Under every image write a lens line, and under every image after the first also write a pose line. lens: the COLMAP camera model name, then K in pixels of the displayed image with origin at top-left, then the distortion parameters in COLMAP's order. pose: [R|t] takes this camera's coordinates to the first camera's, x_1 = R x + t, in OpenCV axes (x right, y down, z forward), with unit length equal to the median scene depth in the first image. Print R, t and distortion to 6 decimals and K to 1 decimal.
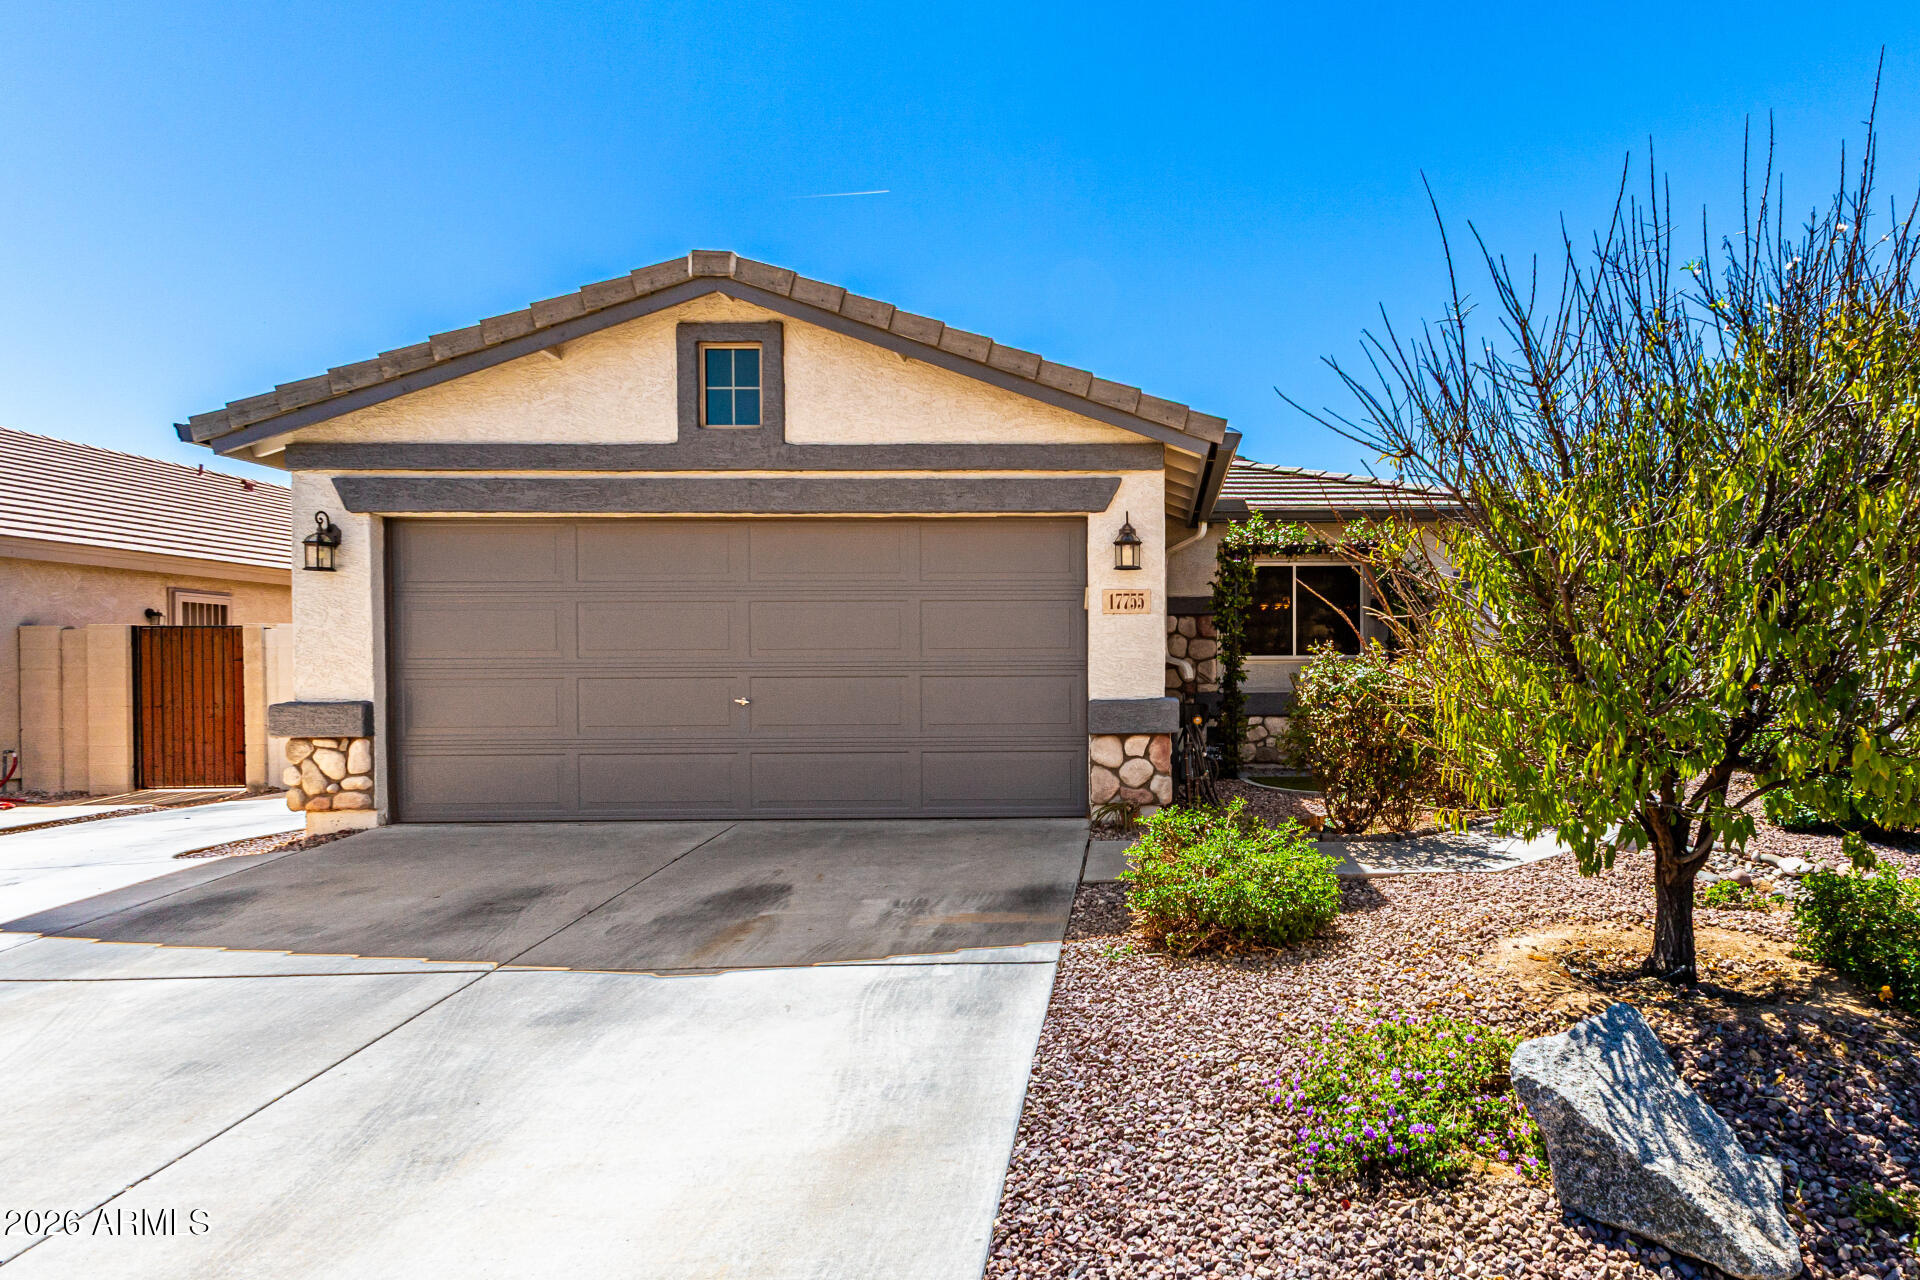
lens RADIAL K [[820.9, 0, 965.2], [0, 820.9, 635.5], [0, 0, 1]] dist [0.012742, -0.006200]
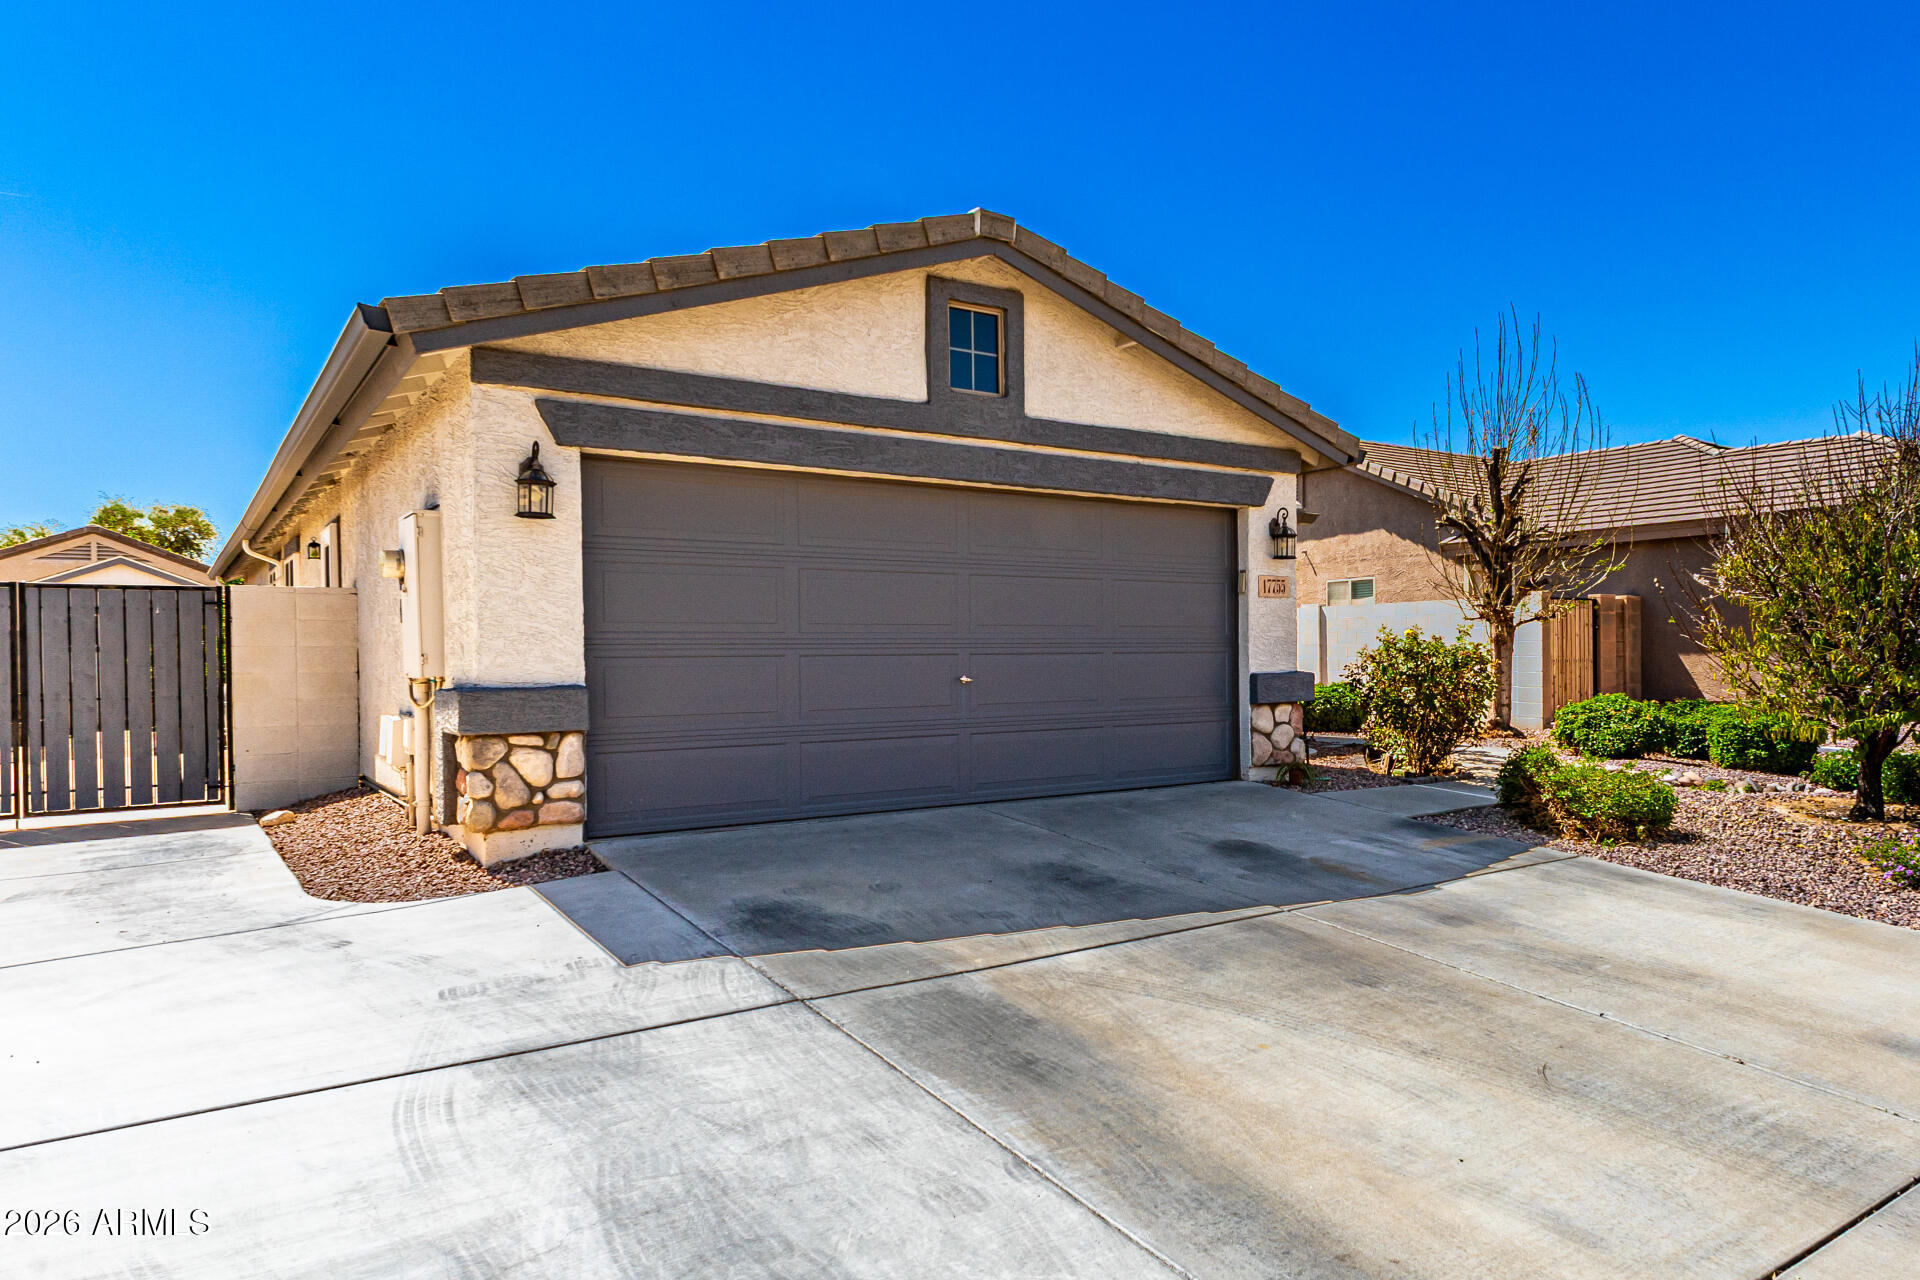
lens RADIAL K [[946.6, 0, 960.6], [0, 946.6, 606.5], [0, 0, 1]] dist [0.003257, -0.000034]
pose [[0.892886, 0.020081, 0.449835, -0.802368], [-0.017072, 0.999797, -0.010744, 0.007668], [-0.449959, 0.001914, 0.893047, 0.024533]]
